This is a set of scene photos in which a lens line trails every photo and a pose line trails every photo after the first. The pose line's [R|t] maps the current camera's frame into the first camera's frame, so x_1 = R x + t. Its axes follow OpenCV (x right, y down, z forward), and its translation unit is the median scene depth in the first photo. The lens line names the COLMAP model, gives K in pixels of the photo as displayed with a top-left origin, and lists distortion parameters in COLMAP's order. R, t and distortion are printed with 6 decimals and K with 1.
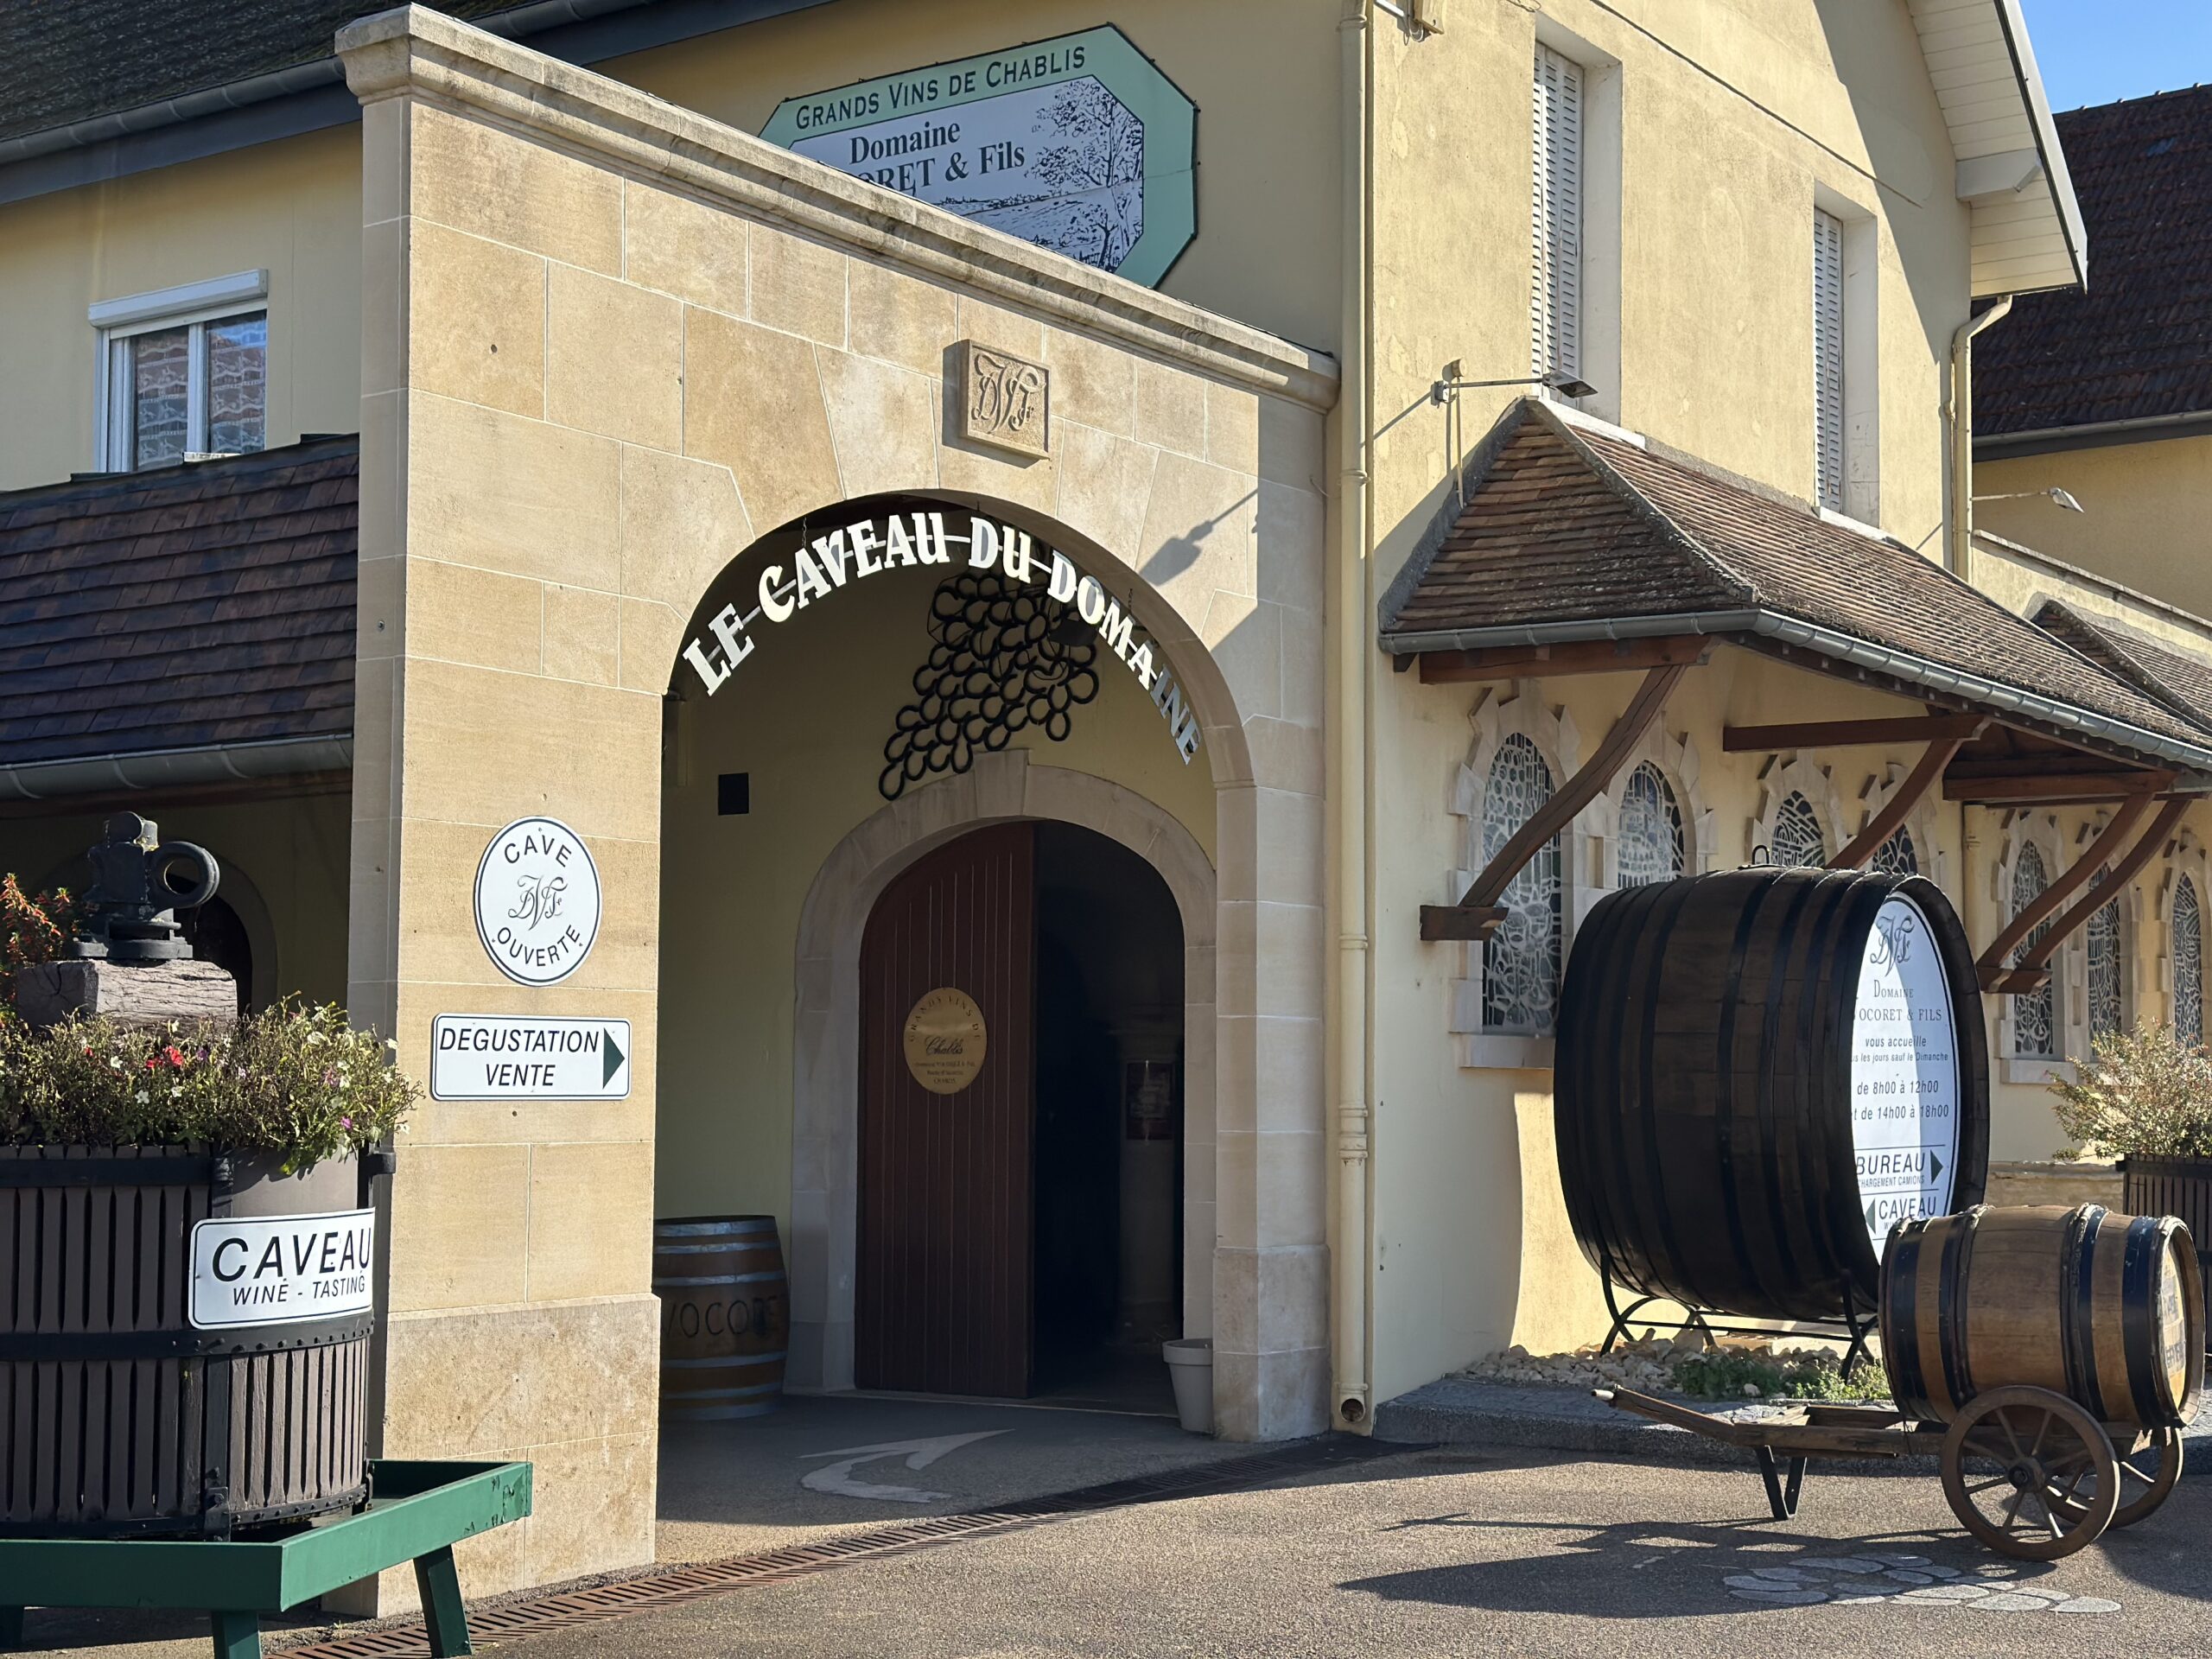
lens RADIAL K [[3093.8, 0, 1102.2], [0, 3093.8, 882.0], [0, 0, 1]] dist [0.134410, -0.101236]
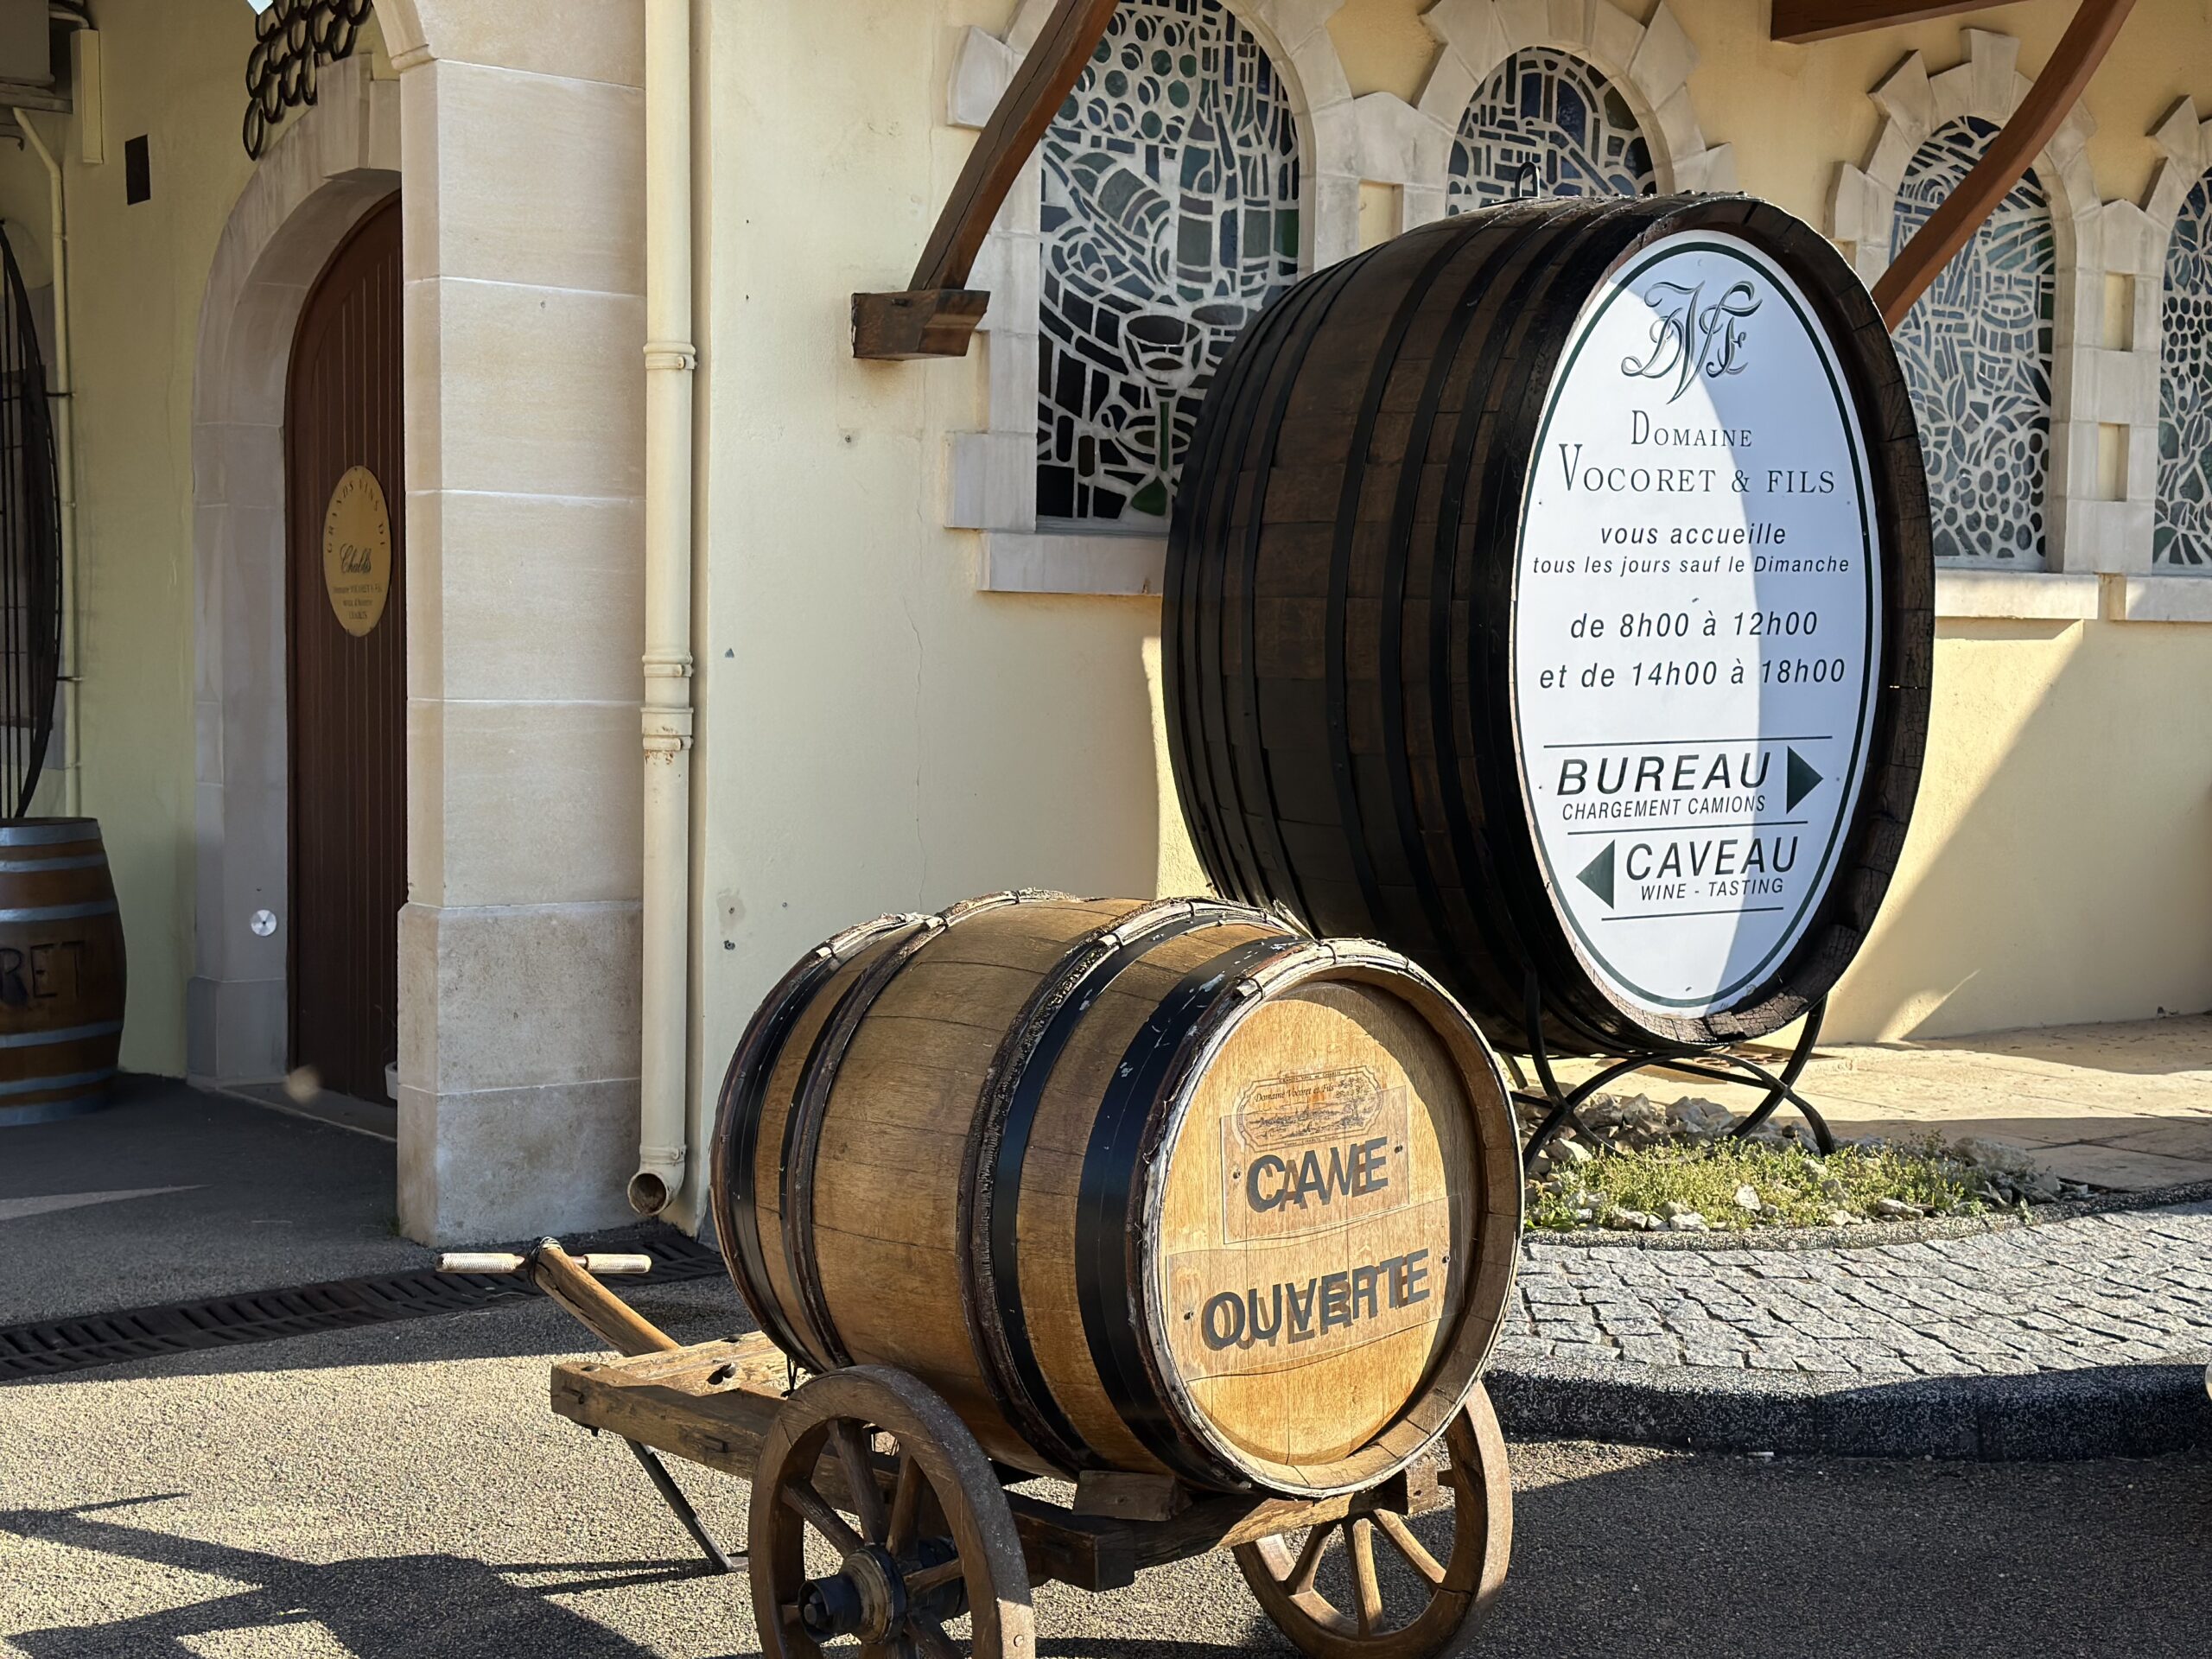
lens RADIAL K [[3093.8, 0, 1102.2], [0, 3093.8, 882.0], [0, 0, 1]] dist [0.134410, -0.101236]
pose [[0.950628, 0.028797, -0.308993, 0.318082], [0.014594, 0.990435, 0.137205, 0.035936], [0.309989, -0.134941, 0.941115, 0.480501]]
